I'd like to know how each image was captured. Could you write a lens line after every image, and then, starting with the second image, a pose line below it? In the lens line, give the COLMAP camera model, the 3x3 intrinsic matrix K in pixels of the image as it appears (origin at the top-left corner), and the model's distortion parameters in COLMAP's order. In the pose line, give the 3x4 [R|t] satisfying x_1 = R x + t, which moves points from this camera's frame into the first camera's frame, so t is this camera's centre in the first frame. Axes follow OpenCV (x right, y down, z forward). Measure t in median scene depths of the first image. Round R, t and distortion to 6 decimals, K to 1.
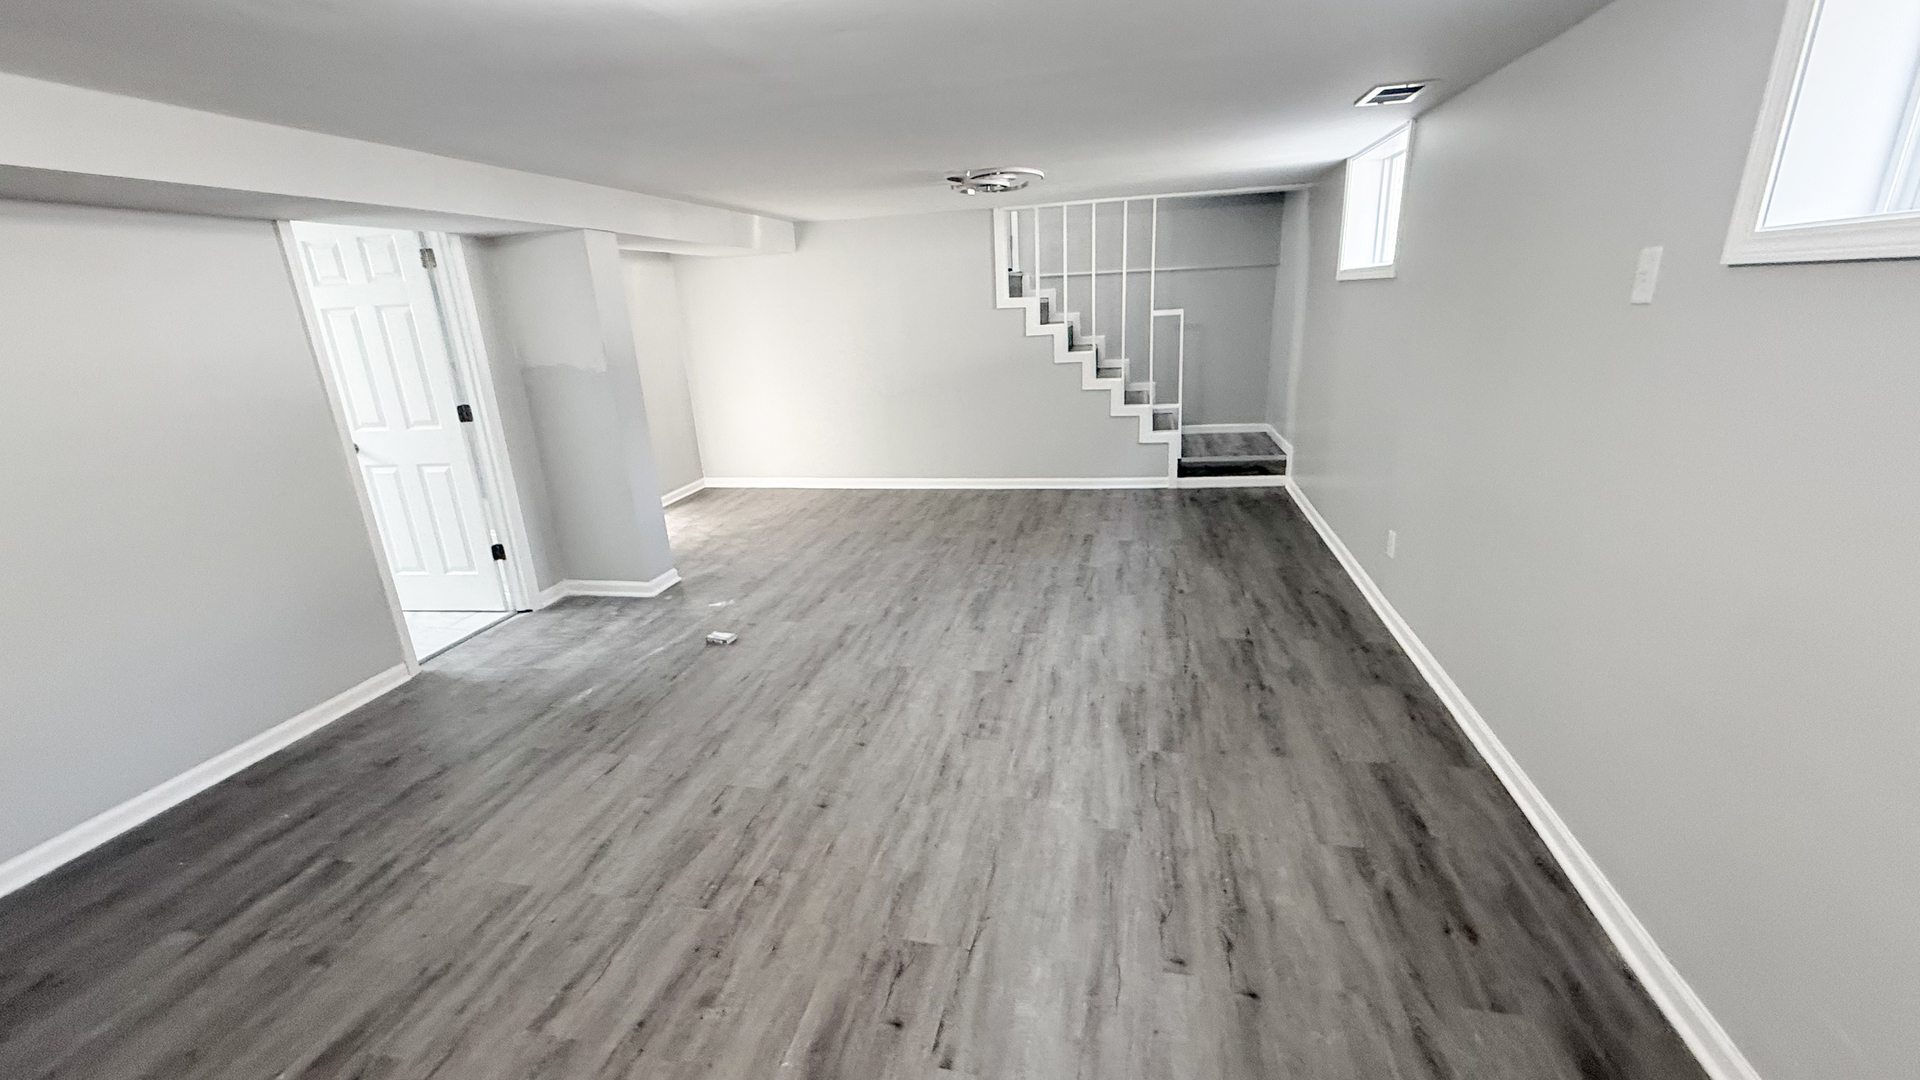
lens RADIAL K [[765.0, 0, 955.0], [0, 765.0, 541.7], [0, 0, 1]] dist [-0.000356, 0.000208]
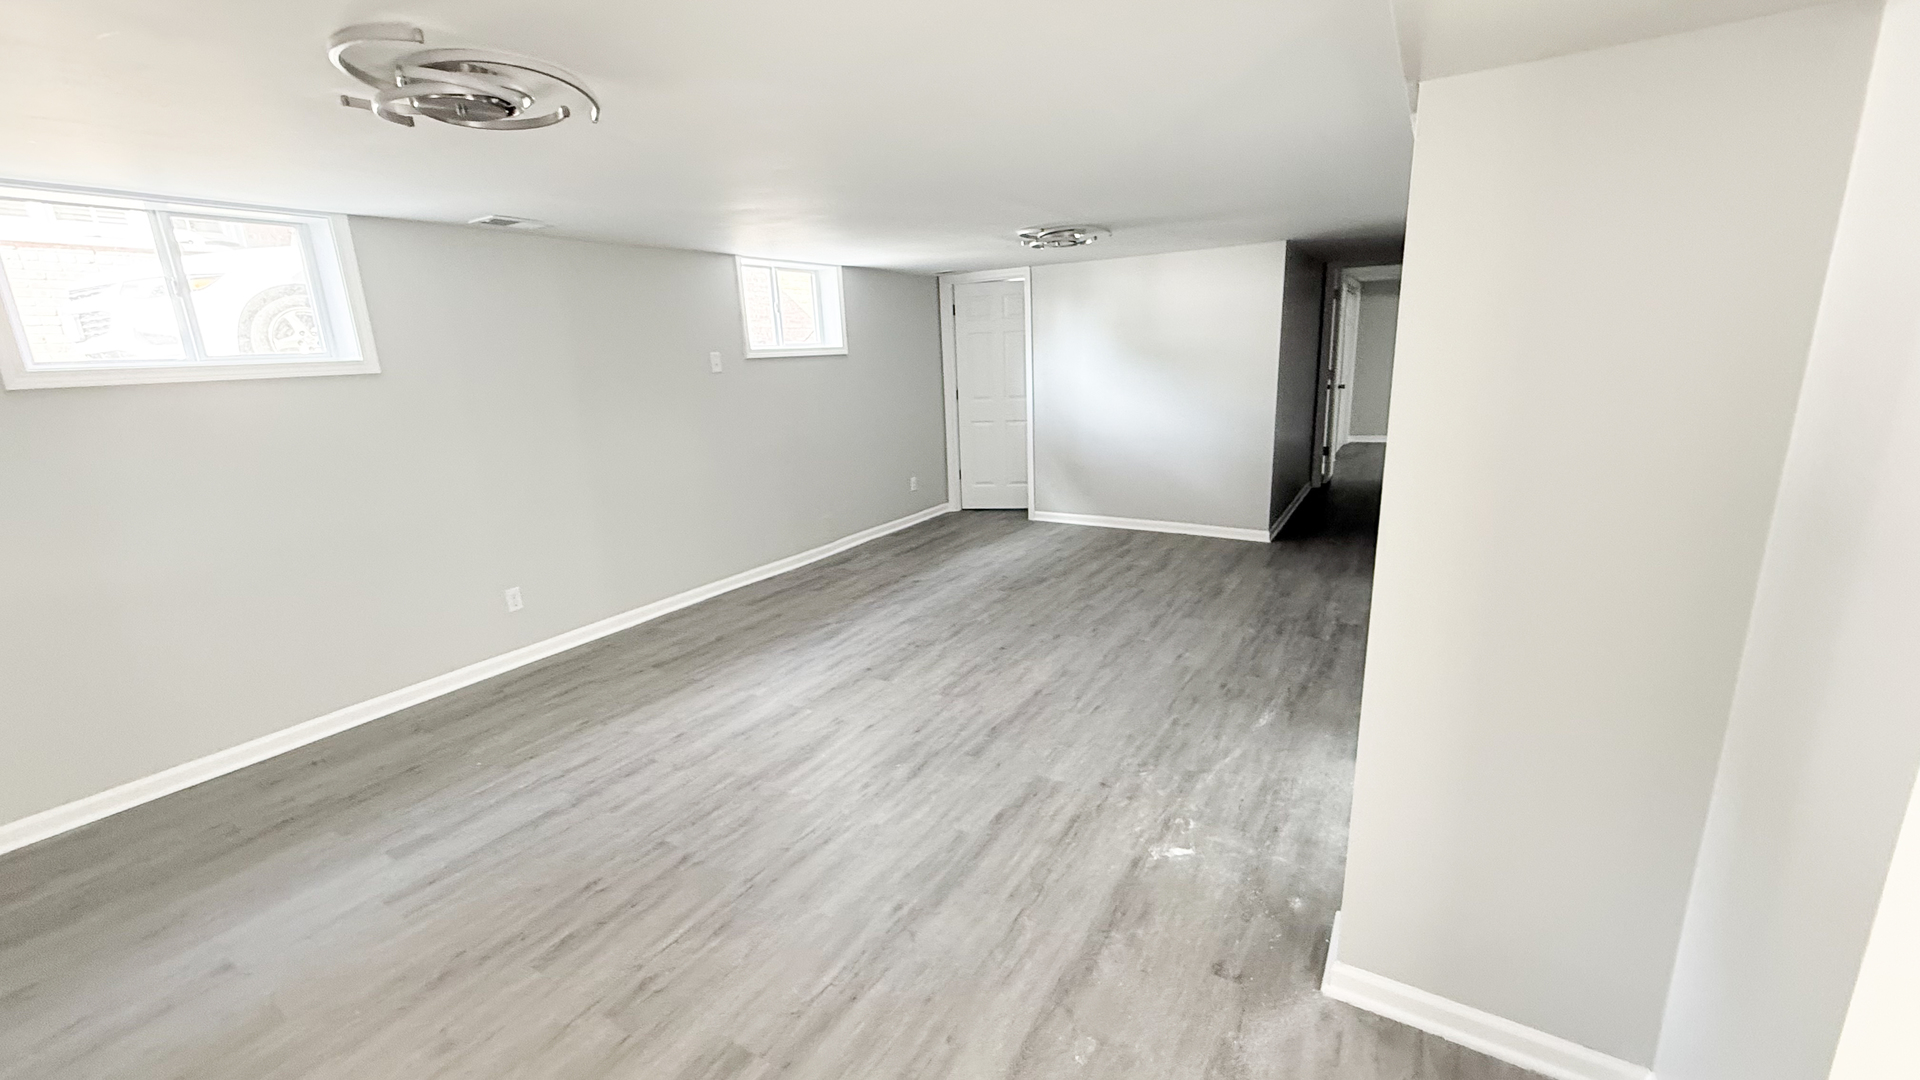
lens RADIAL K [[767.1, 0, 955.8], [0, 767.1, 540.3], [0, 0, 1]] dist [-0.000417, -0.000229]
pose [[-0.943151, 0.007654, 0.332275, -0.479178], [0.180362, 0.851514, 0.492335, -0.581300], [-0.279169, 0.524277, -0.804487, 1.916767]]
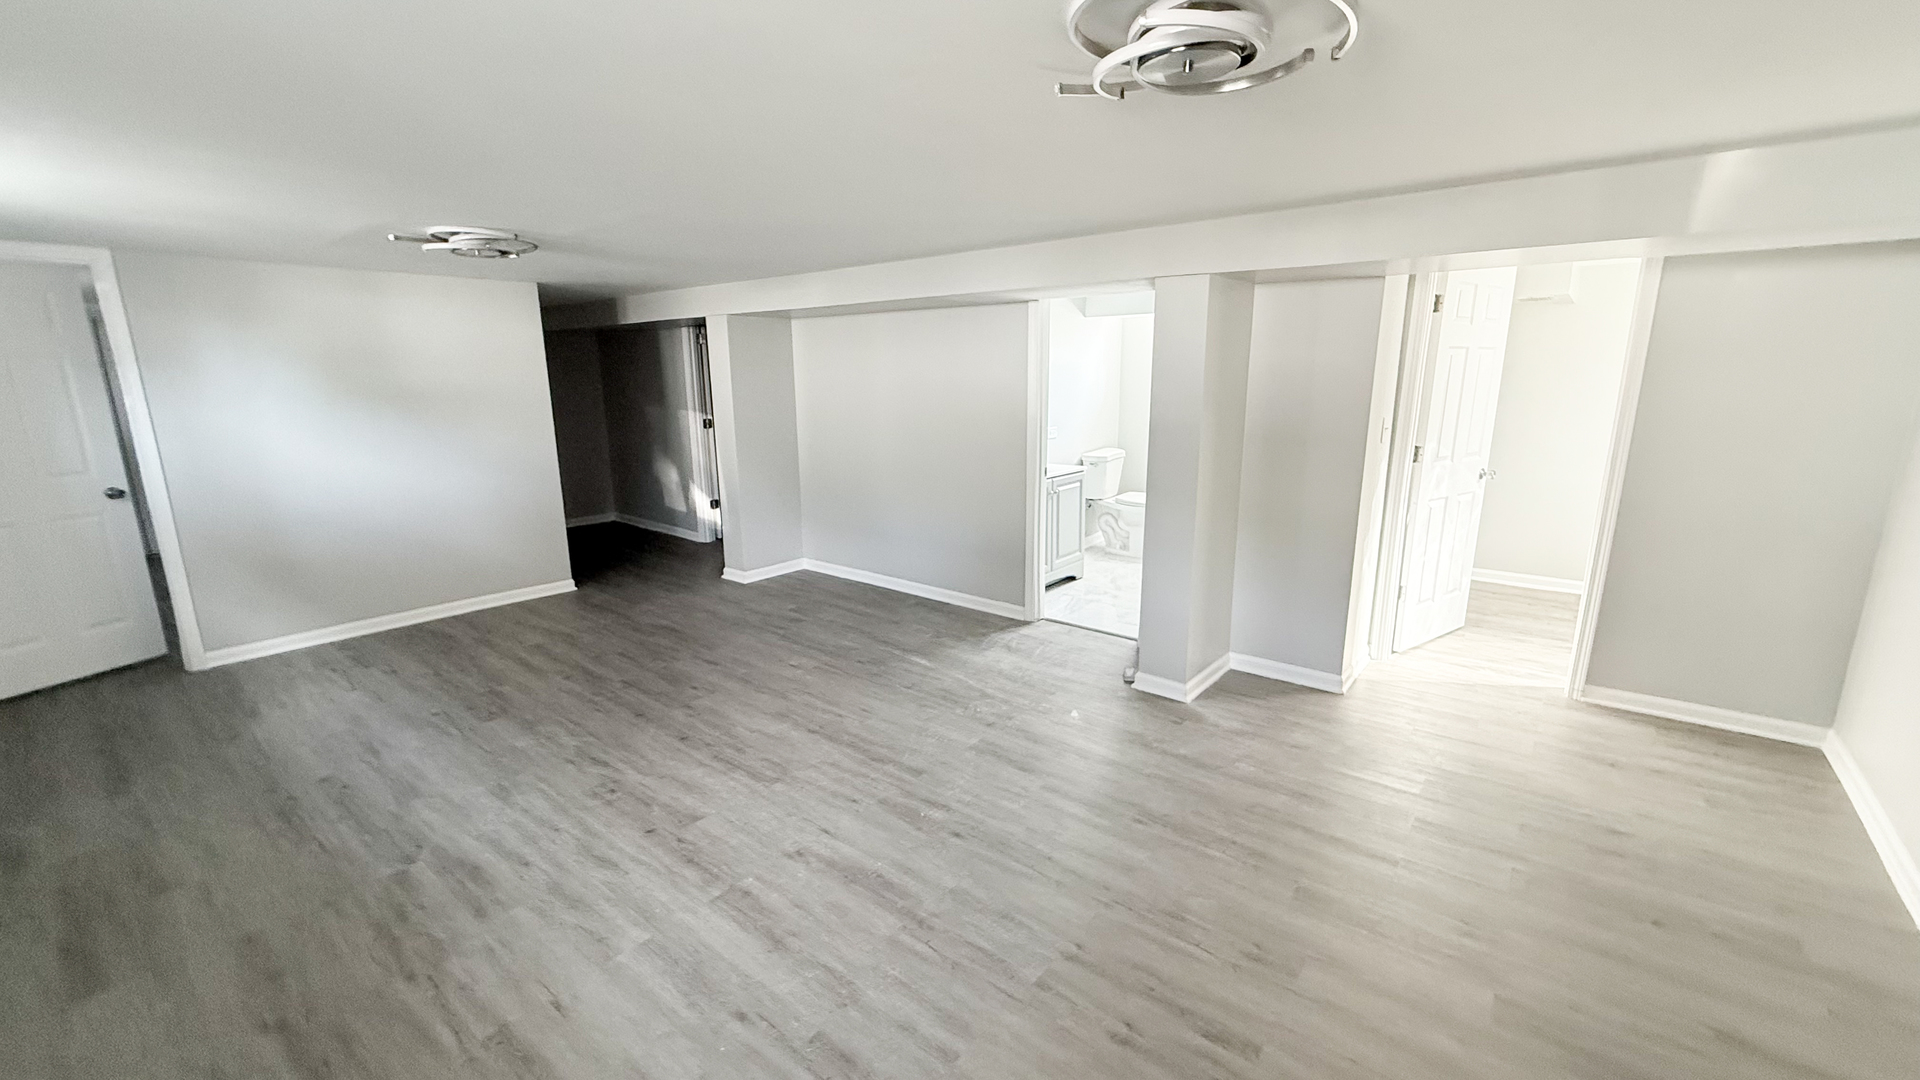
lens RADIAL K [[767.1, 0, 955.8], [0, 767.1, 540.3], [0, 0, 1]] dist [-0.000417, -0.000229]
pose [[-0.443249, 0.245468, -0.862135, 0.596652], [-0.241783, 0.893390, 0.378675, -0.524325], [0.863175, 0.376297, -0.336644, 1.528951]]
